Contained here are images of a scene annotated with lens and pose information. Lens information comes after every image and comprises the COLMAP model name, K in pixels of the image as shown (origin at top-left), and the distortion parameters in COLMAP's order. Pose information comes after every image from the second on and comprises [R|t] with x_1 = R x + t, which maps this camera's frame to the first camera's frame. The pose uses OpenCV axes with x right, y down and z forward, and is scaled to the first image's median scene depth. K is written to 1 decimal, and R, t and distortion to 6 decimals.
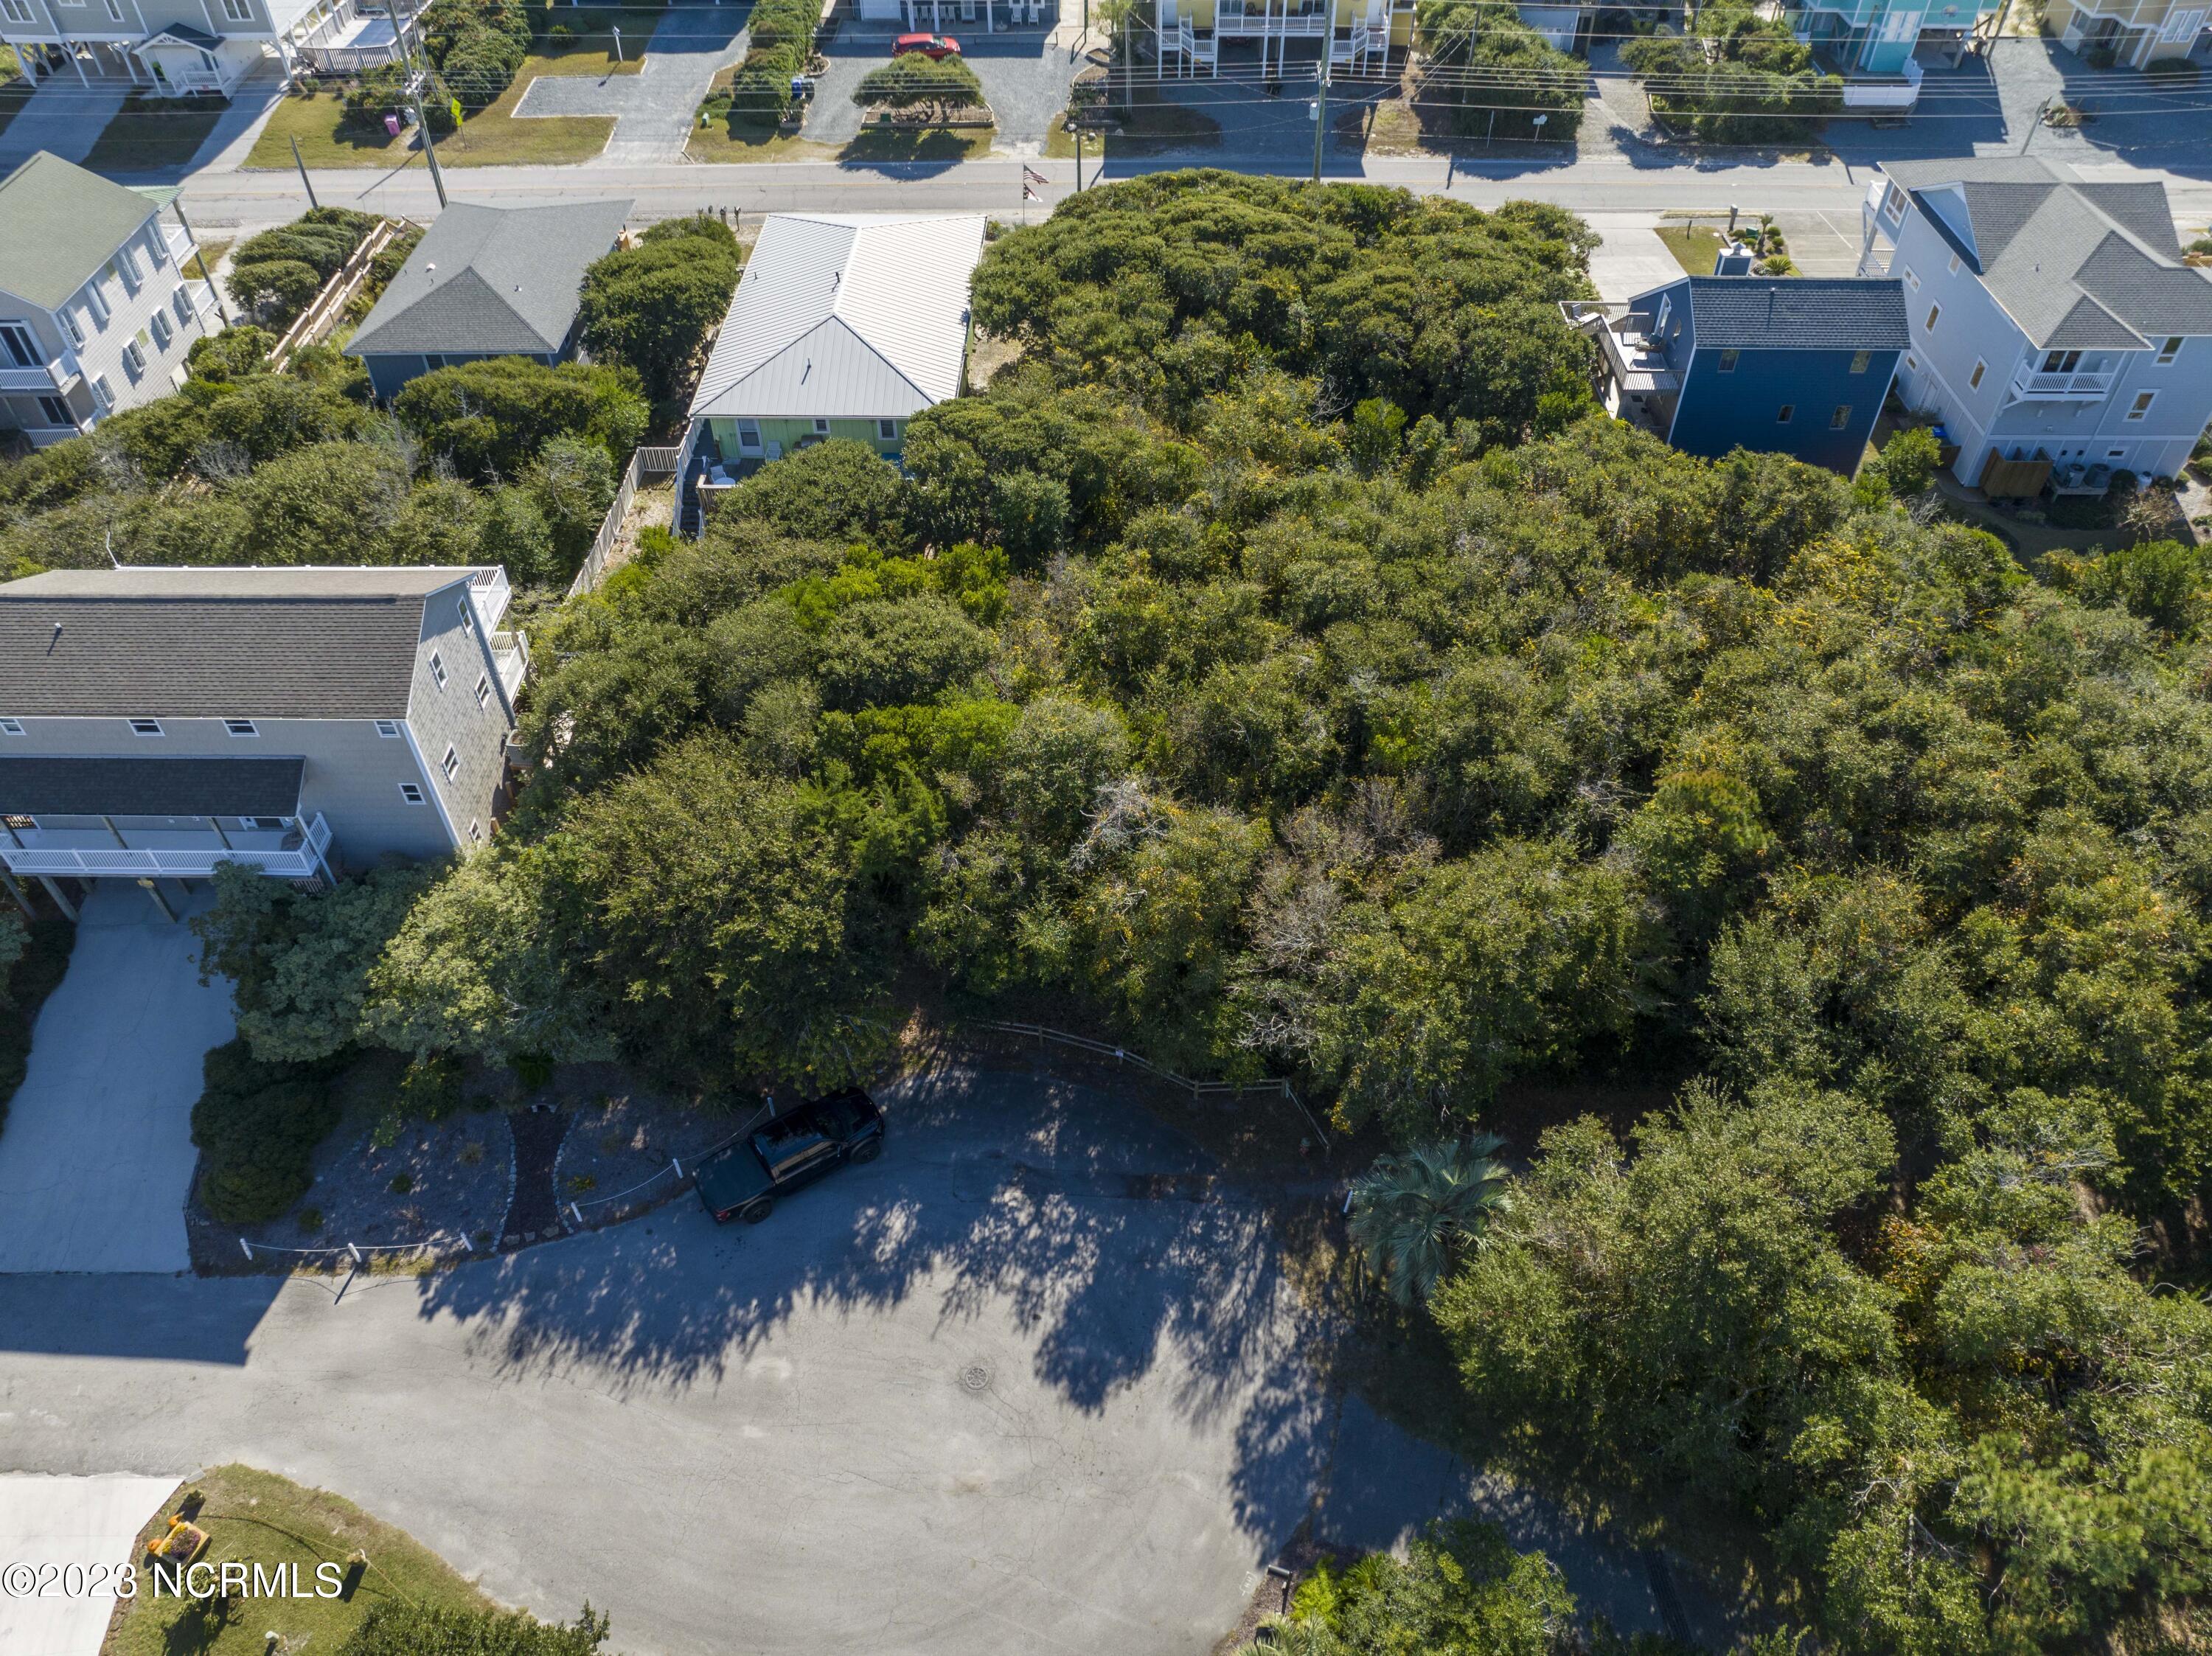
lens RADIAL K [[1532.2, 0, 1120.5], [0, 1532.2, 817.1], [0, 0, 1]] dist [-0.031332, -0.020783]
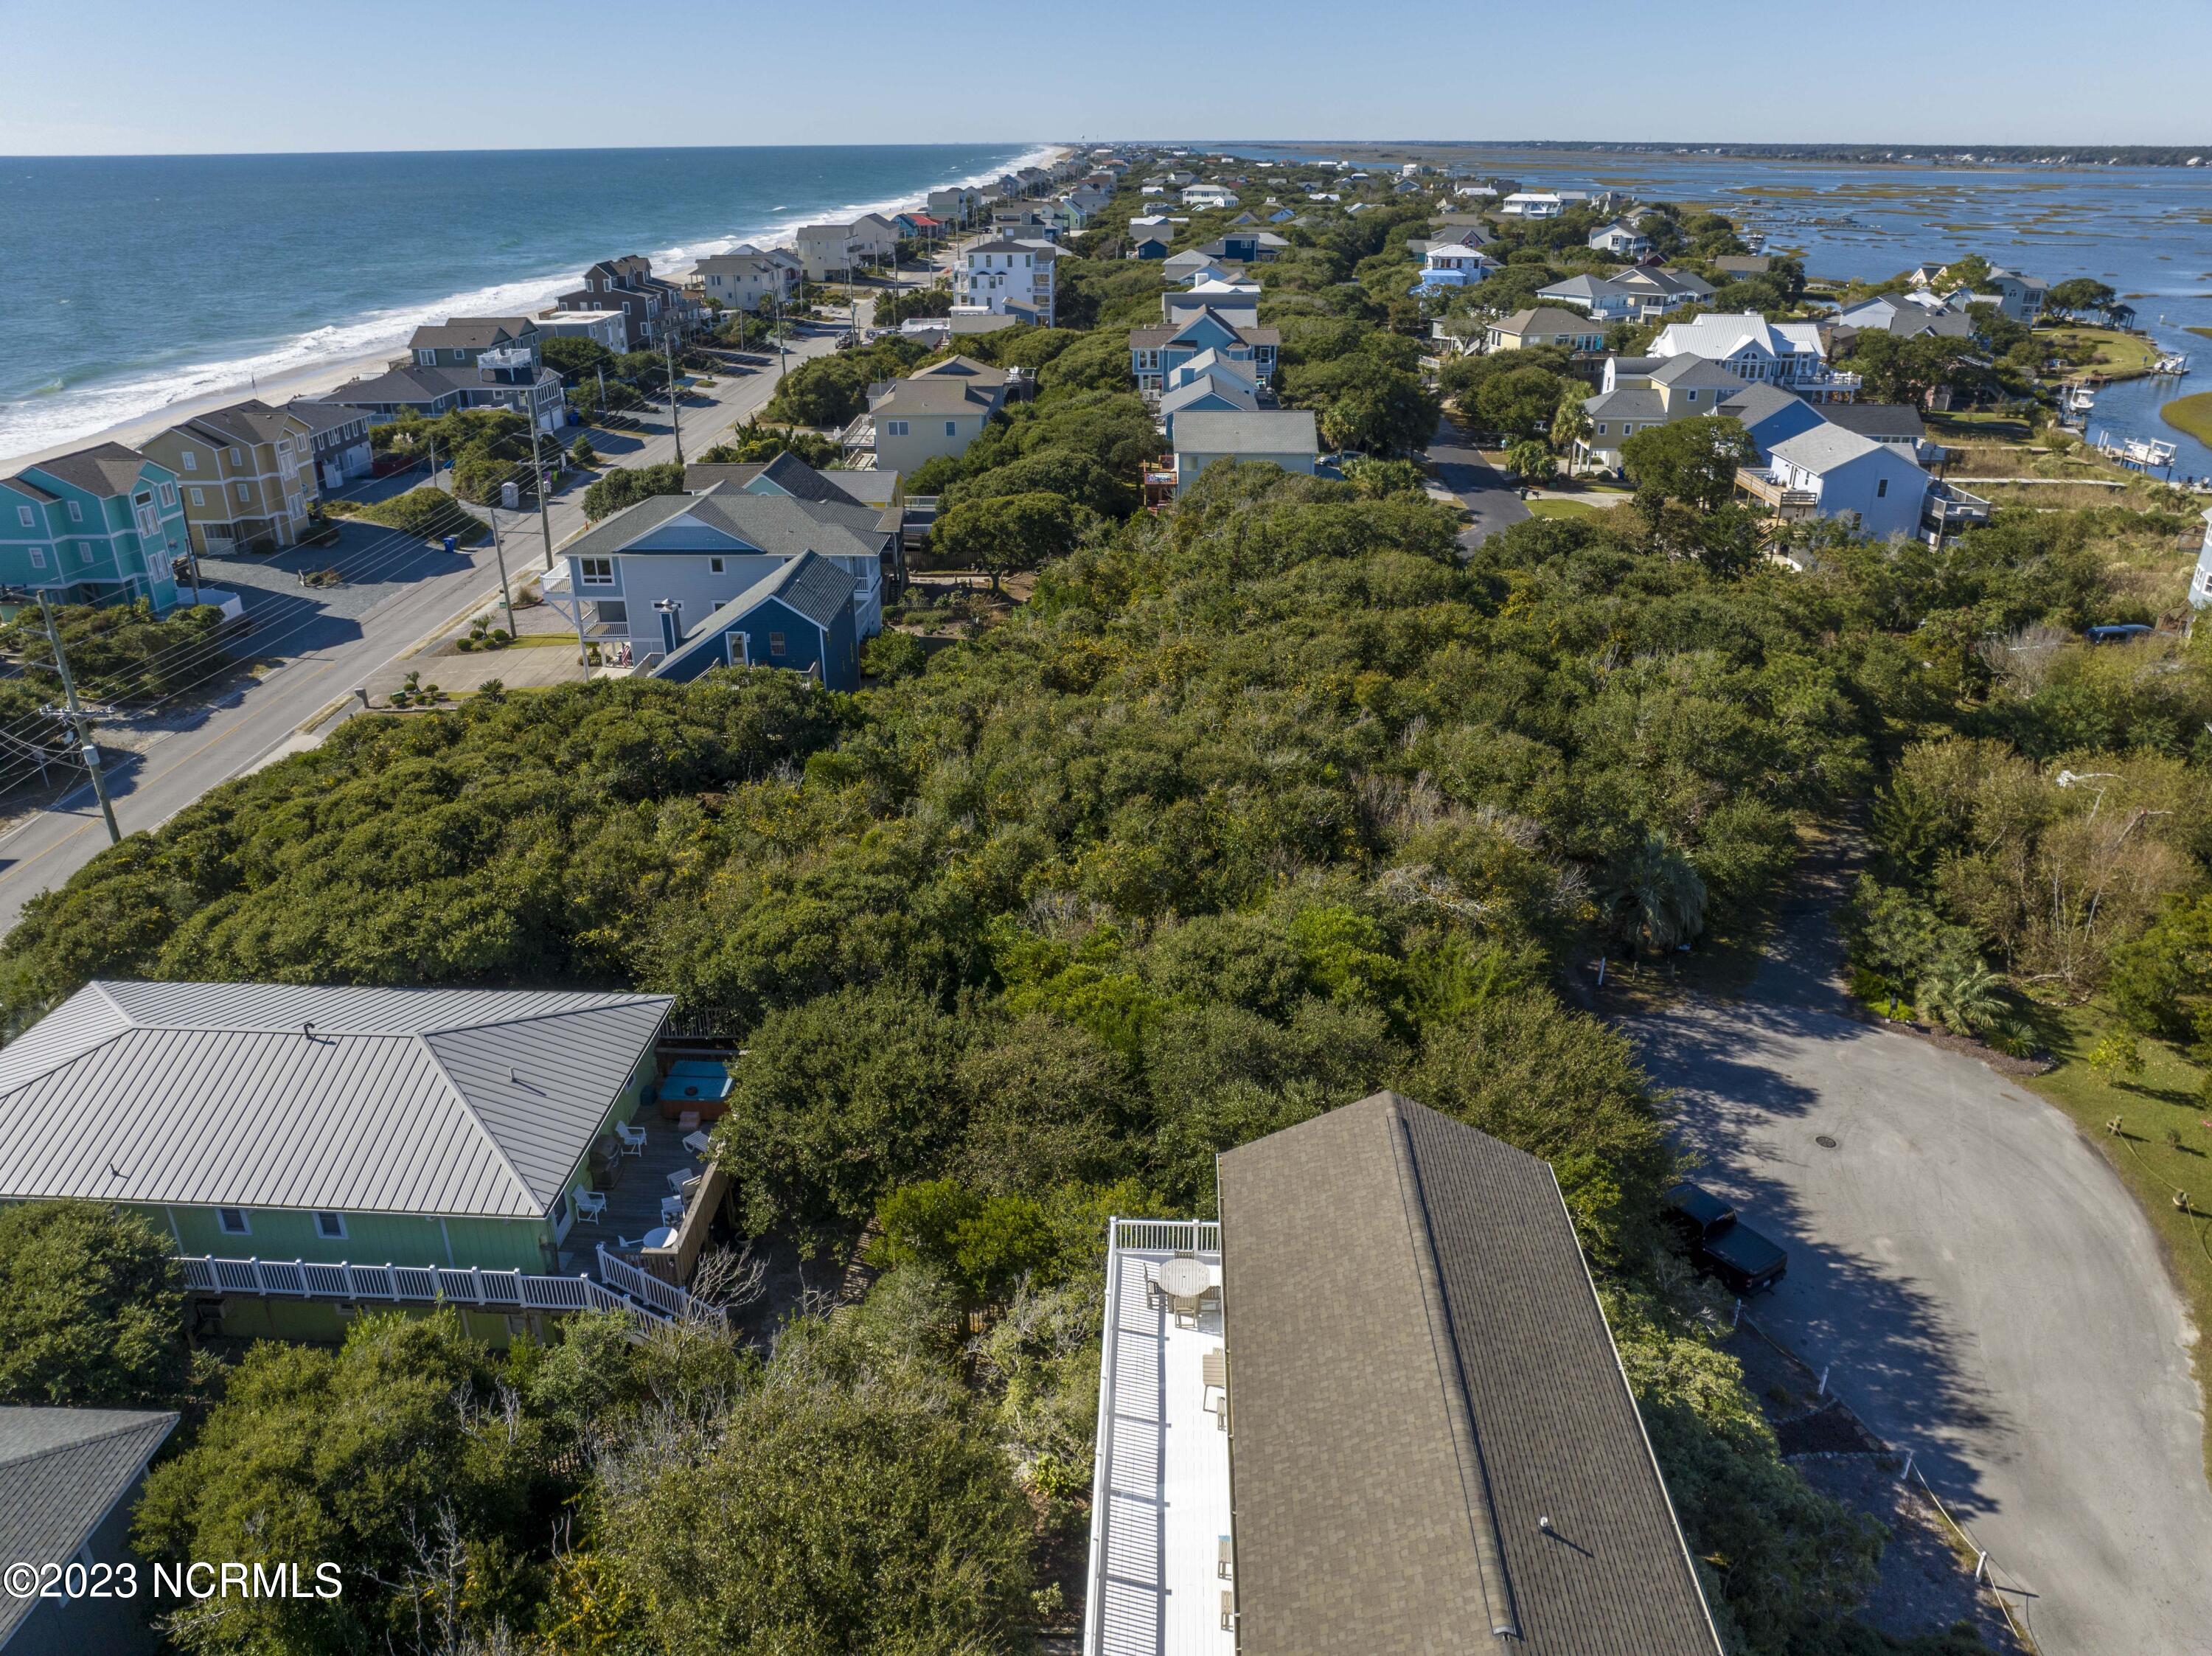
lens RADIAL K [[1538.9, 0, 1115.1], [0, 1538.9, 829.2], [0, 0, 1]] dist [-0.045365, 0.011499]
pose [[0.035641, -0.409850, 0.911456, -1.085613], [0.713602, 0.648943, 0.263903, -0.515878], [-0.699644, 0.641011, 0.315599, 0.797749]]
